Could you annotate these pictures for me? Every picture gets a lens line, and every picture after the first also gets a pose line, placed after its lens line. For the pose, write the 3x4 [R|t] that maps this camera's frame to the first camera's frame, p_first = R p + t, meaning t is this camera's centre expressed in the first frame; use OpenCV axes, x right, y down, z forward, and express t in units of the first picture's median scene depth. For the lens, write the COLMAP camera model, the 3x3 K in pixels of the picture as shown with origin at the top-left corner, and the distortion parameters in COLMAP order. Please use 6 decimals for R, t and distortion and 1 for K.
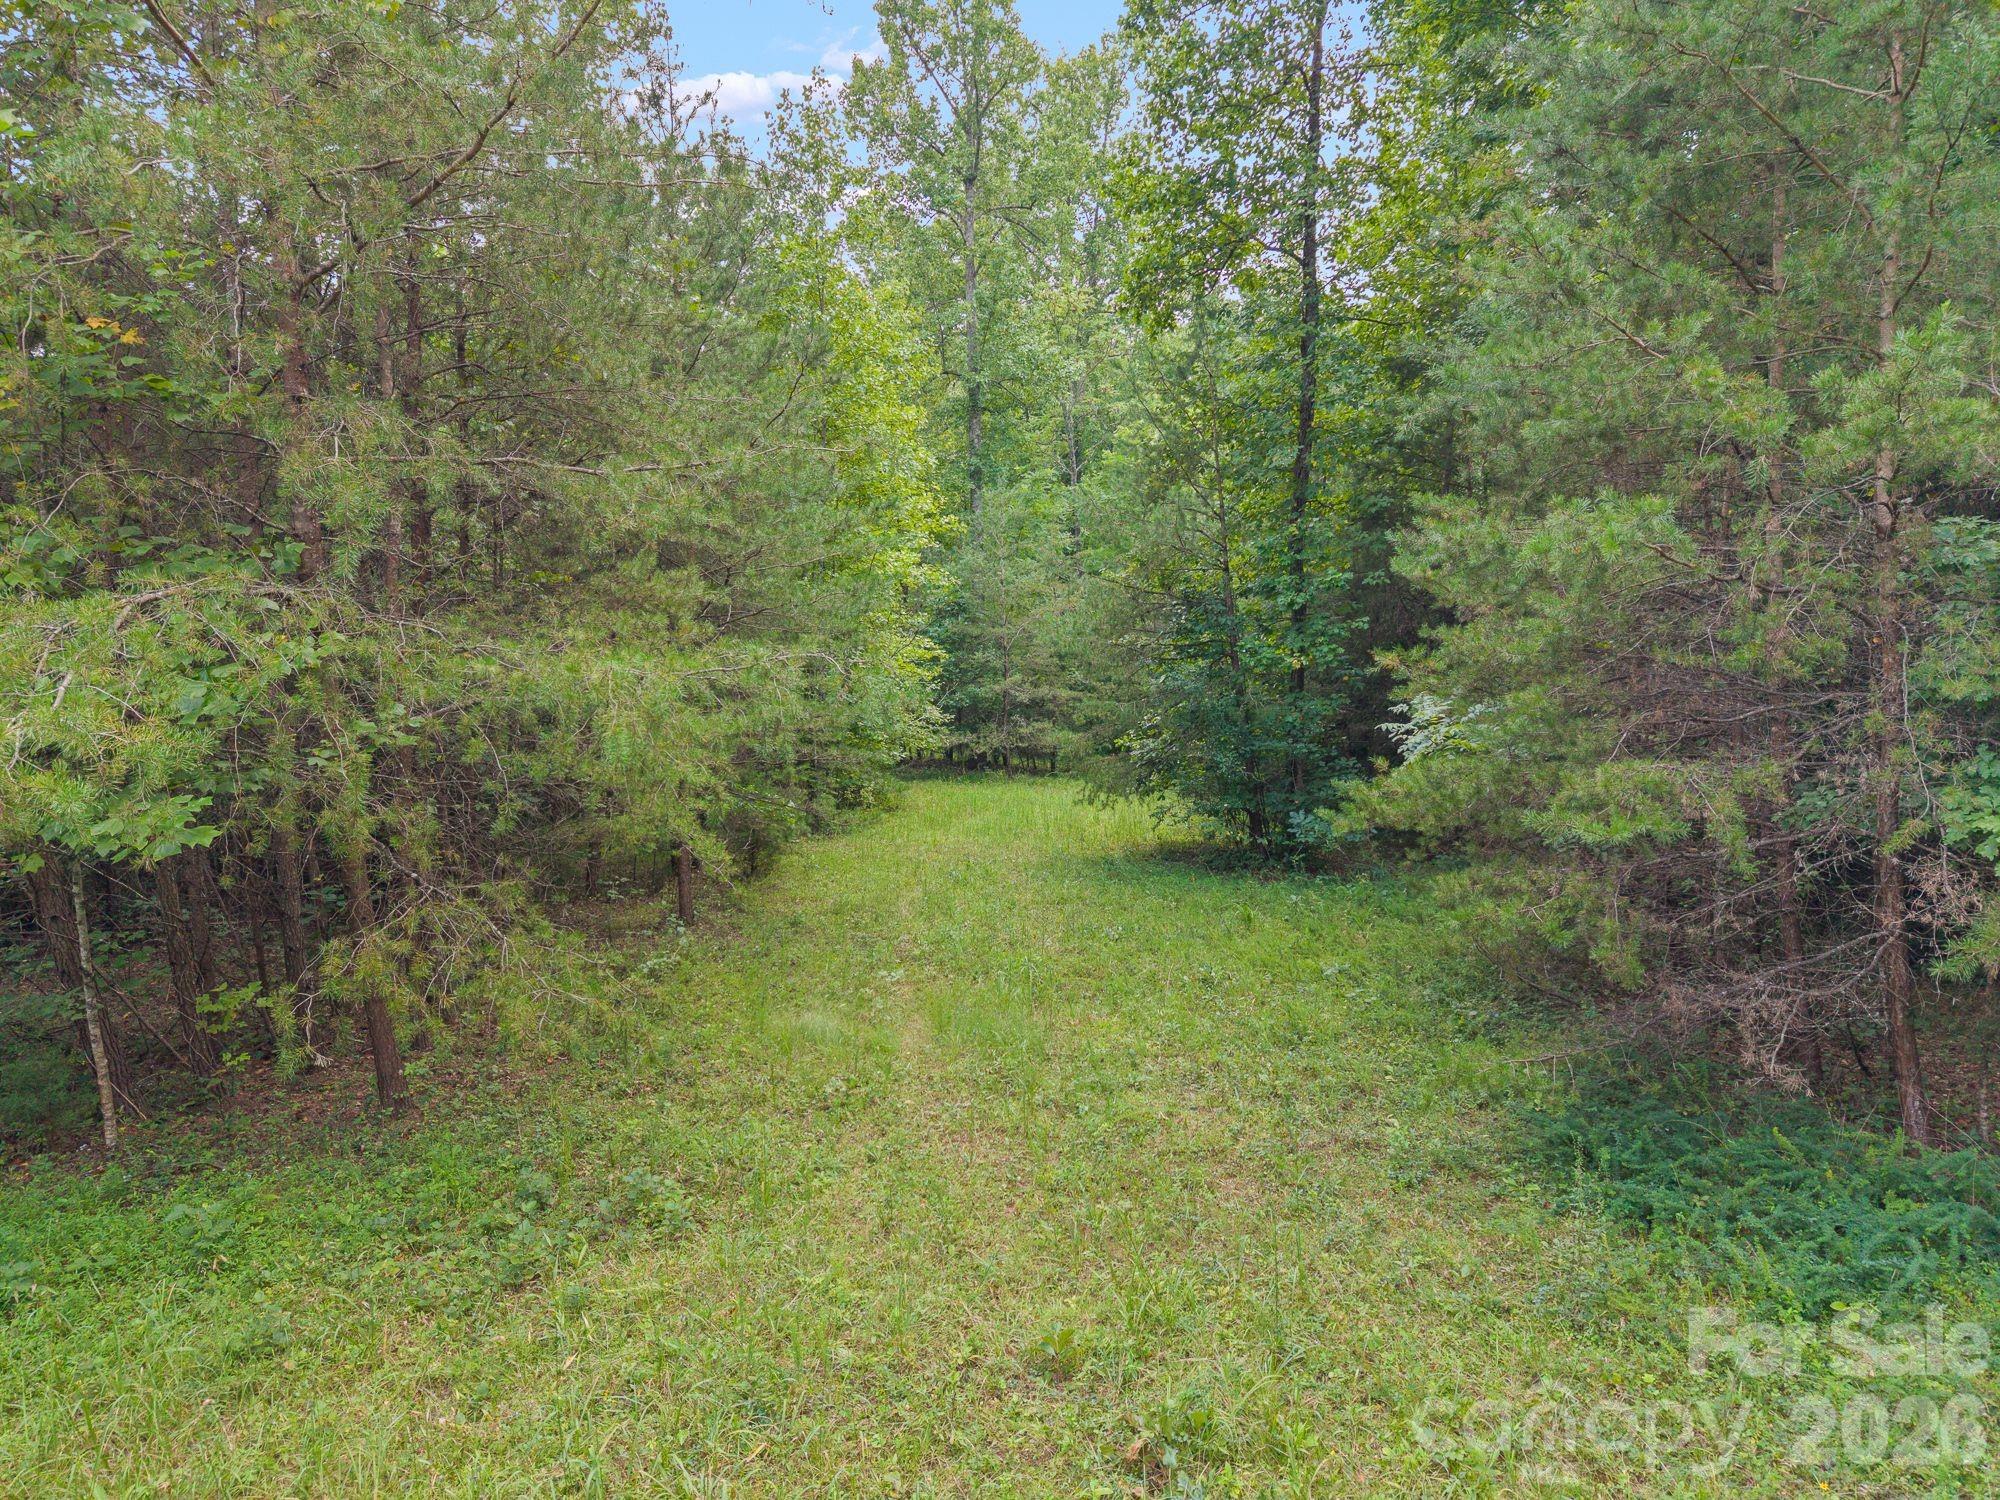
lens RADIAL K [[1316.8, 0, 1000.0], [0, 1316.8, 750.0], [0, 0, 1]] dist [0.031565, -0.046638]
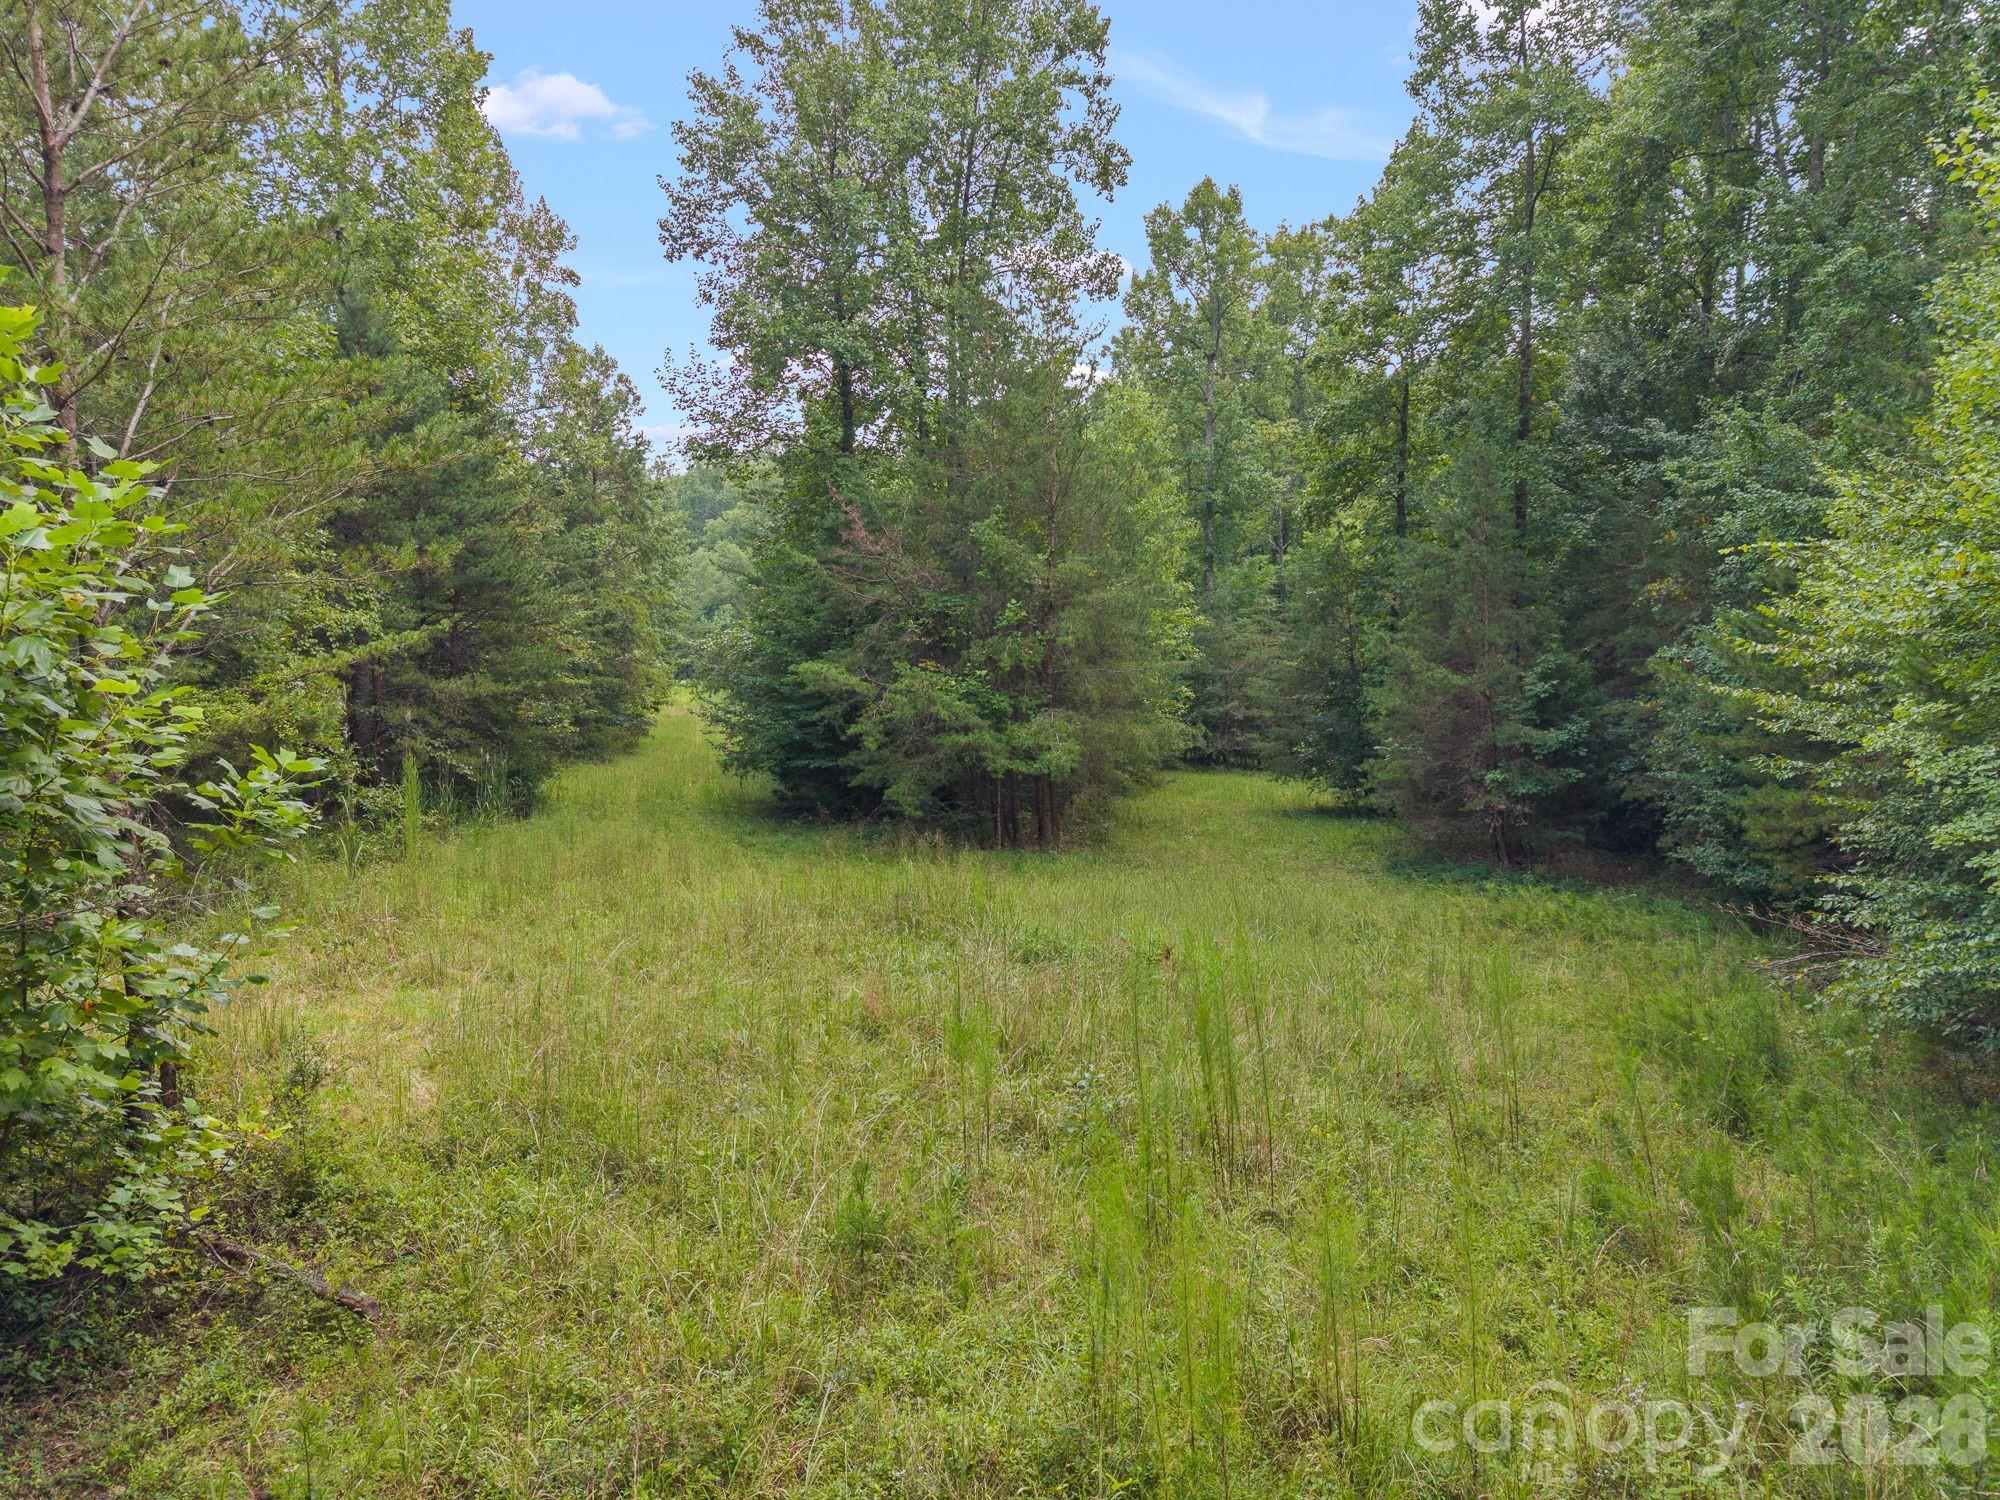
lens RADIAL K [[1316.8, 0, 1000.0], [0, 1316.8, 750.0], [0, 0, 1]] dist [0.031565, -0.046638]
pose [[0.987441, 0.024720, -0.156041, -0.015619], [-0.024481, 0.999694, 0.003453, -0.000583], [0.156079, 0.000410, 0.987745, -0.494081]]
